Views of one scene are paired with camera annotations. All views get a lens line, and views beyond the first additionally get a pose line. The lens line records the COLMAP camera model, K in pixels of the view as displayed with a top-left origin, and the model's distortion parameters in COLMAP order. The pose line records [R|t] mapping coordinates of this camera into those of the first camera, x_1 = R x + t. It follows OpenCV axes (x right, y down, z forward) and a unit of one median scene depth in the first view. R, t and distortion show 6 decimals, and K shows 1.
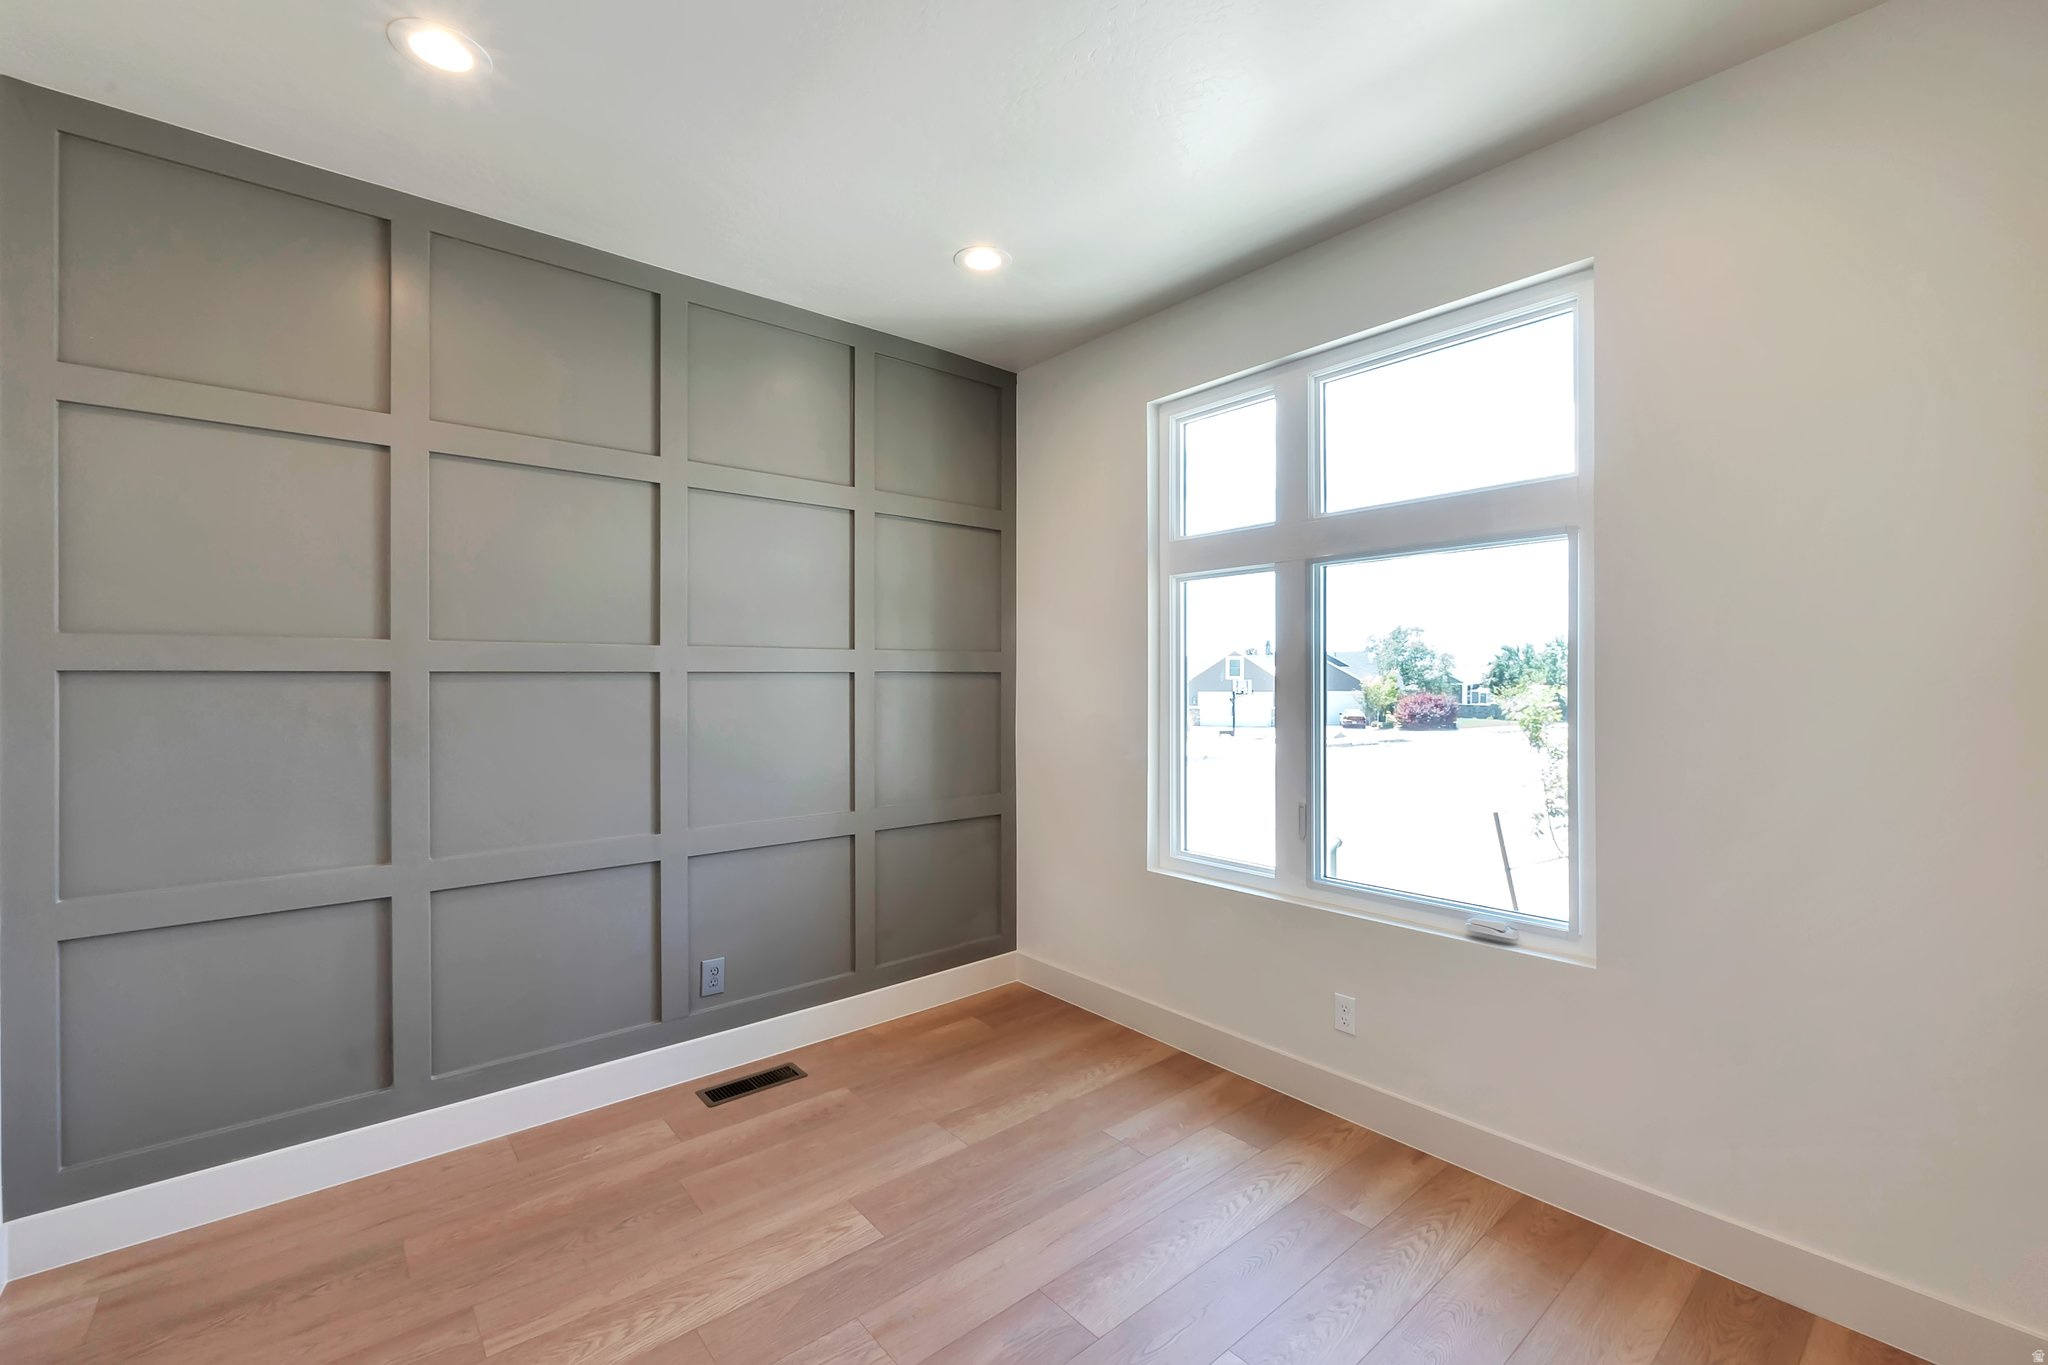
lens RADIAL K [[856.1, 0, 1027.2], [0, 856.1, 677.4], [0, 0, 1]] dist [-0.003689, -0.000371]
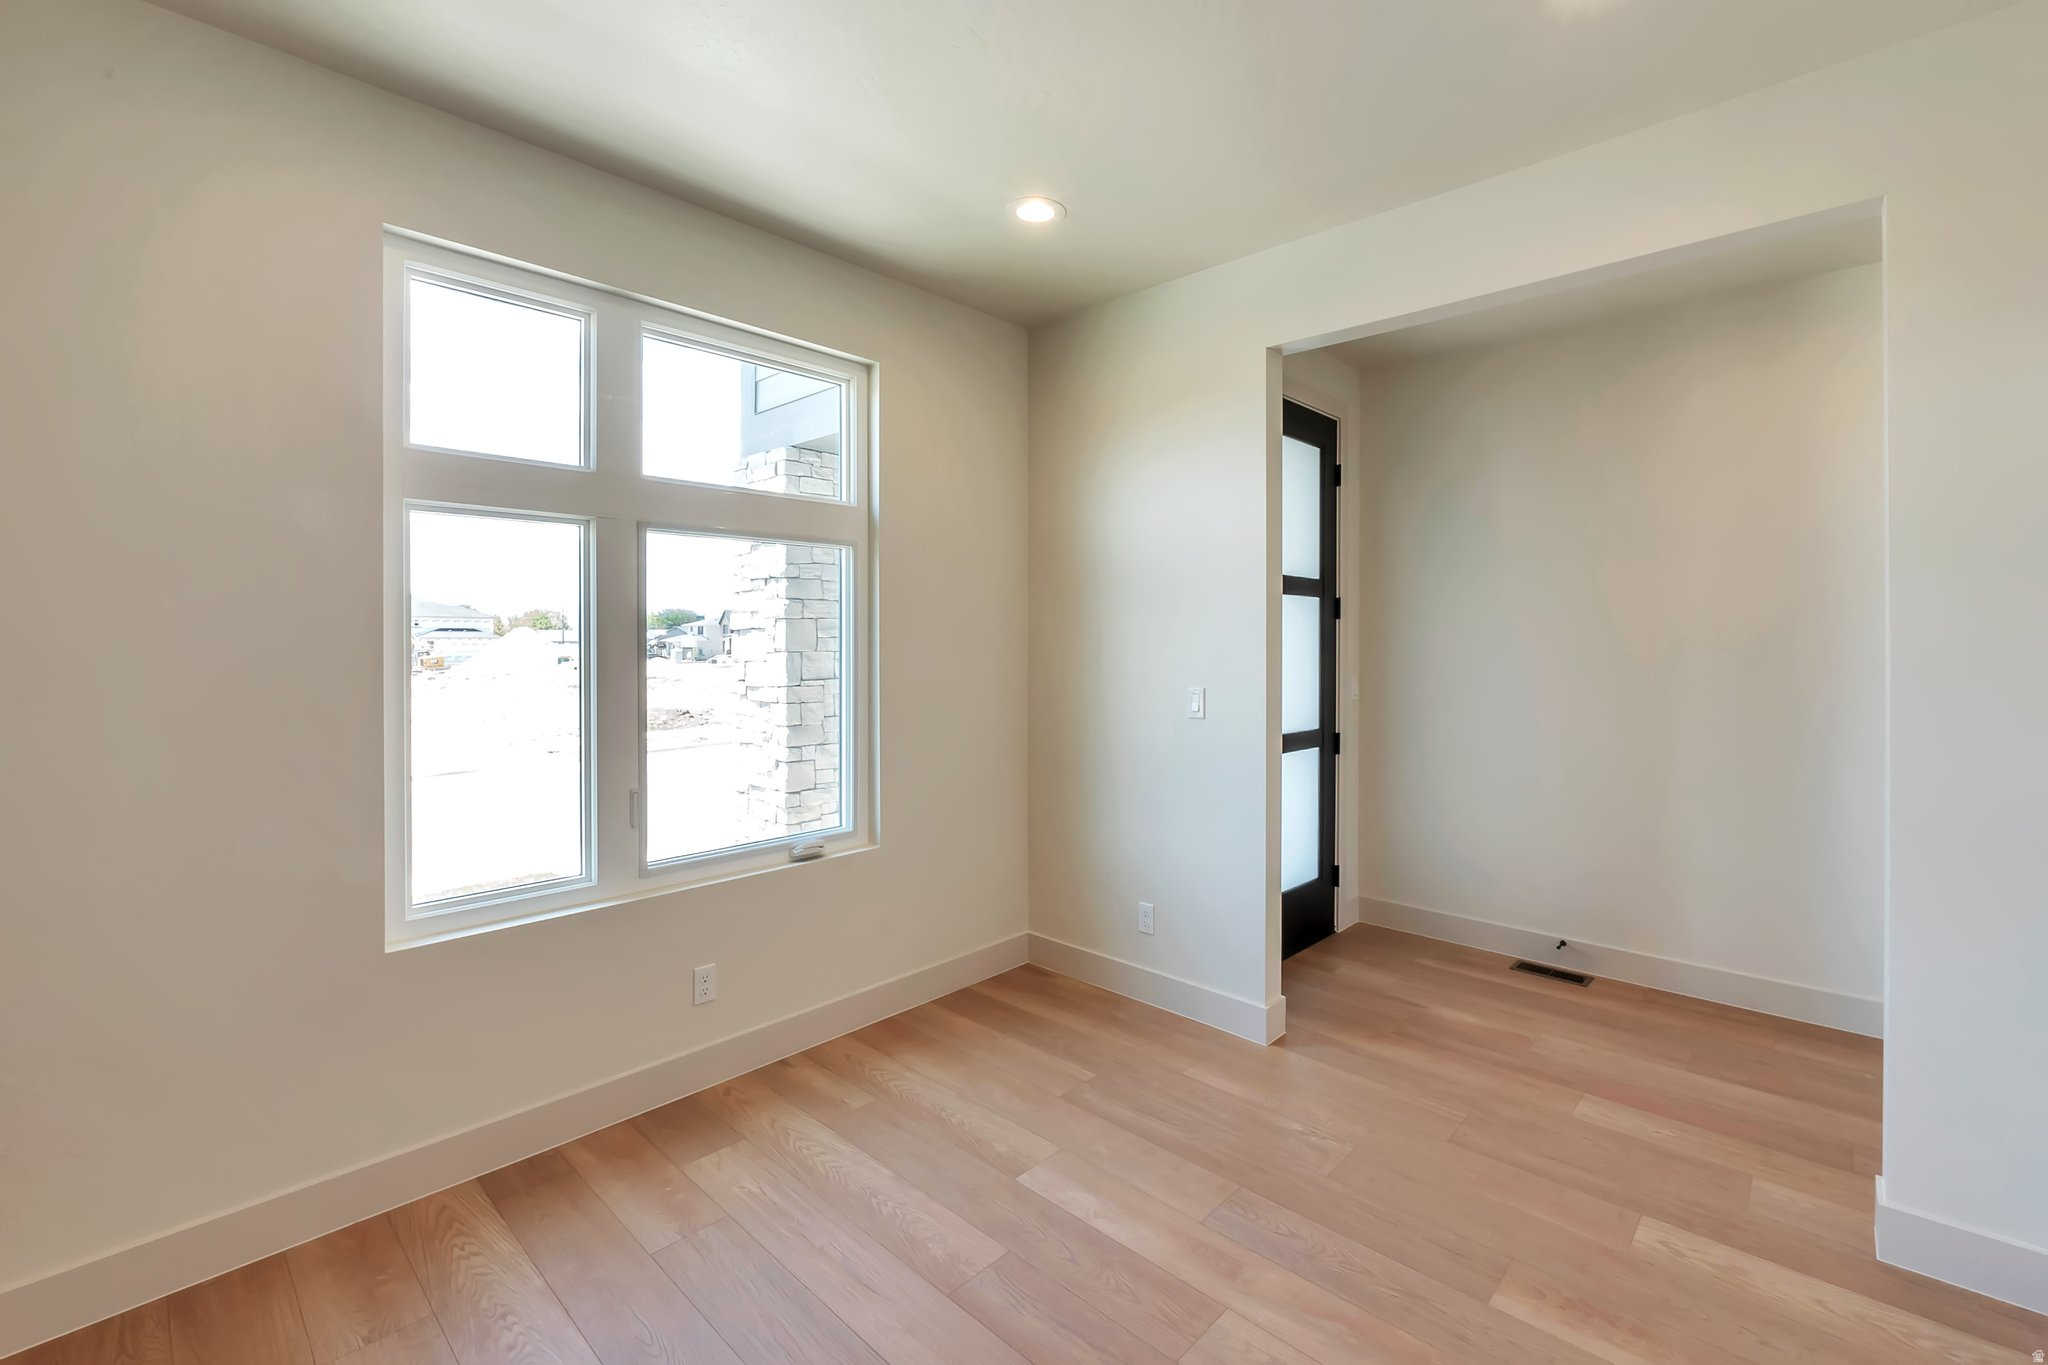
lens RADIAL K [[874.6, 0, 1029.2], [0, 874.6, 645.8], [0, 0, 1]] dist [-0.011505, -0.000353]
pose [[-0.113057, 0.001240, 0.993588, -0.680006], [0.007064, 0.999975, -0.000444, -0.001168], [-0.993563, 0.006969, -0.113063, 0.723940]]
